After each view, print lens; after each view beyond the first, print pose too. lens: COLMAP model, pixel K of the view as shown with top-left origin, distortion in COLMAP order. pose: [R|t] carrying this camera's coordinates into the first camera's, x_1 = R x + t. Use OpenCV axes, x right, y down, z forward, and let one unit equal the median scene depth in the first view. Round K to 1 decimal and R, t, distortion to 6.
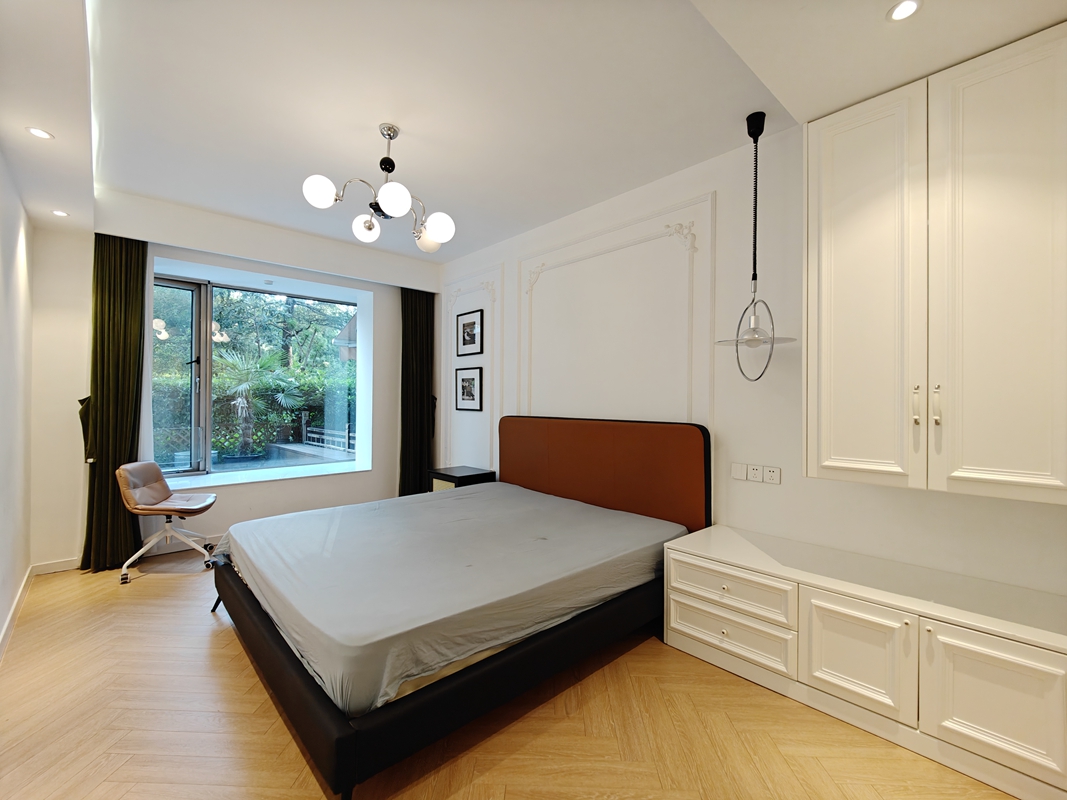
lens RADIAL K [[463.8, 0, 539.5], [0, 463.8, 401.1], [0, 0, 1]] dist [0.011437, -0.004687]
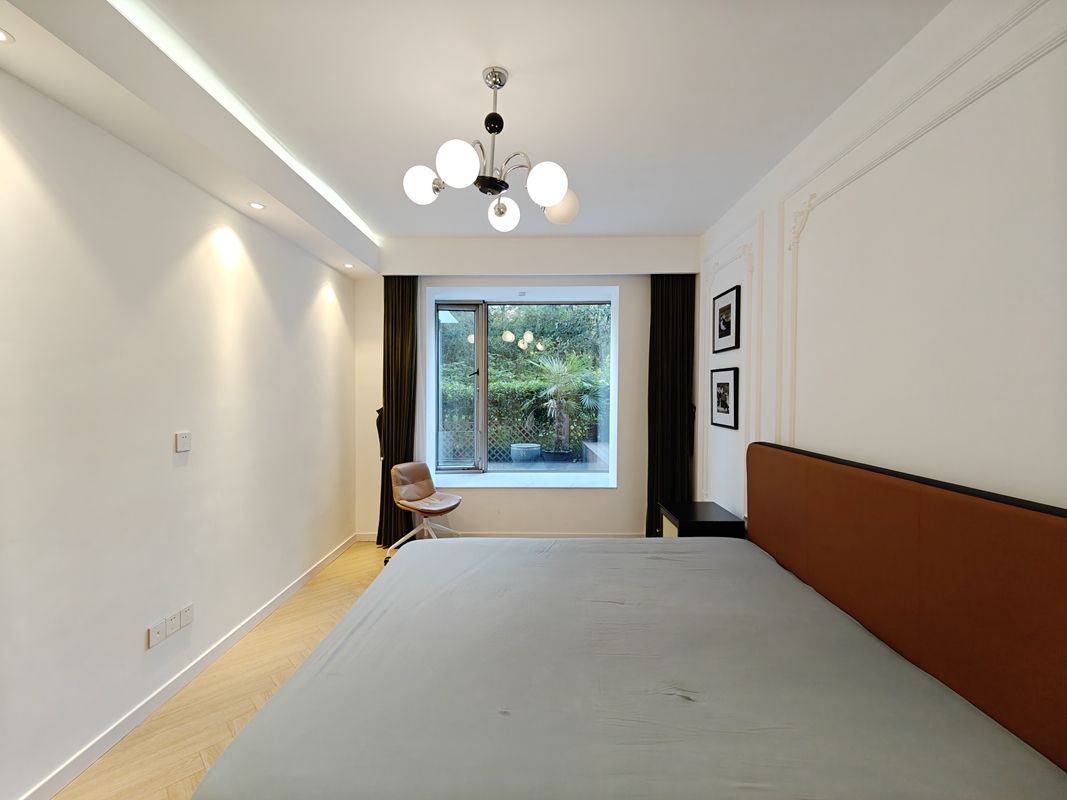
lens RADIAL K [[463.8, 0, 539.5], [0, 463.8, 401.1], [0, 0, 1]] dist [0.011437, -0.004687]
pose [[0.725293, 0.010901, -0.688354, 0.146613], [0.002064, 0.999836, 0.018008, -0.035286], [0.688437, -0.014482, 0.725152, 0.275309]]
